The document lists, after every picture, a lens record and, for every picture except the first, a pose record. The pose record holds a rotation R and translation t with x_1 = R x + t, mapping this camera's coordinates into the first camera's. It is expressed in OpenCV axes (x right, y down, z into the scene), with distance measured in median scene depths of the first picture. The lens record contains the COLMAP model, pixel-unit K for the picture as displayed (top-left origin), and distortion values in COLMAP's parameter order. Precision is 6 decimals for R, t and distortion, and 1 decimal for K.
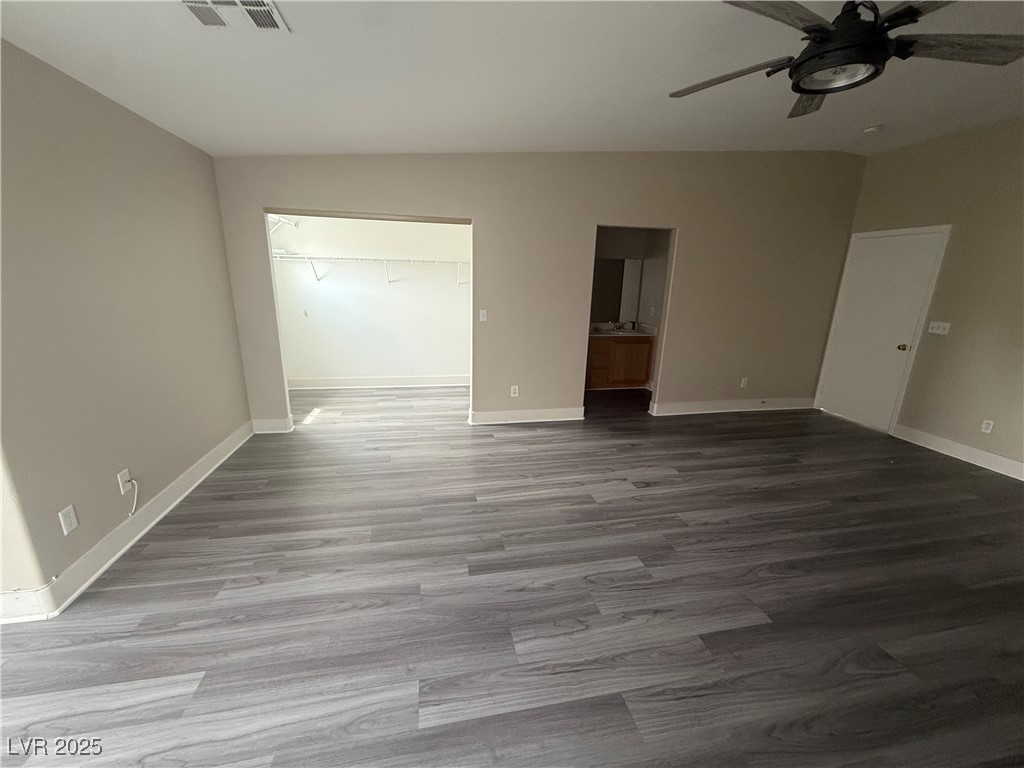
lens RADIAL K [[409.5, 0, 512.0], [0, 409.5, 384.0], [0, 0, 1]] dist [0.010046, -0.000118]
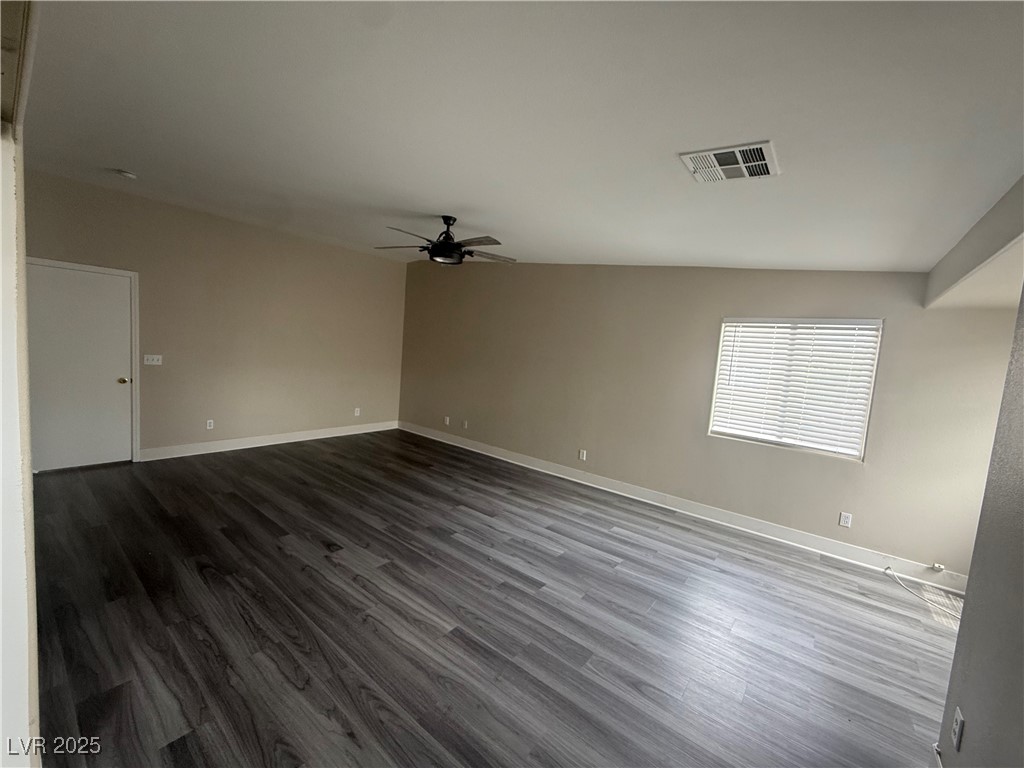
lens RADIAL K [[409.5, 0, 512.0], [0, 409.5, 384.0], [0, 0, 1]] dist [0.010046, -0.000118]
pose [[-0.638127, -0.140035, 0.757089, -0.779180], [0.107294, 0.957552, 0.267548, -0.415766], [-0.762418, 0.251960, -0.596015, 1.427052]]
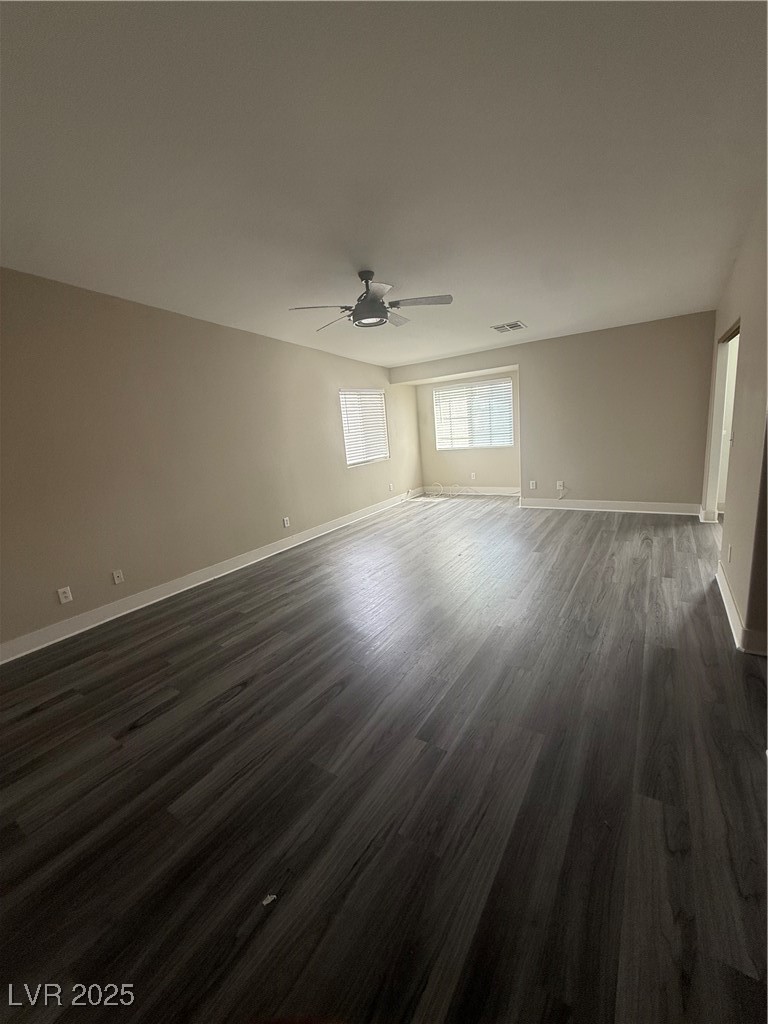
lens RADIAL K [[409.5, 0, 378.3], [0, 409.5, 505.5], [0, 0, 1]] dist [0.010046, -0.000118]
pose [[-0.713585, 0.175296, -0.678283, 1.484813], [-0.112310, 0.927042, 0.357741, -0.398747], [0.691508, 0.331457, -0.641836, 1.703933]]
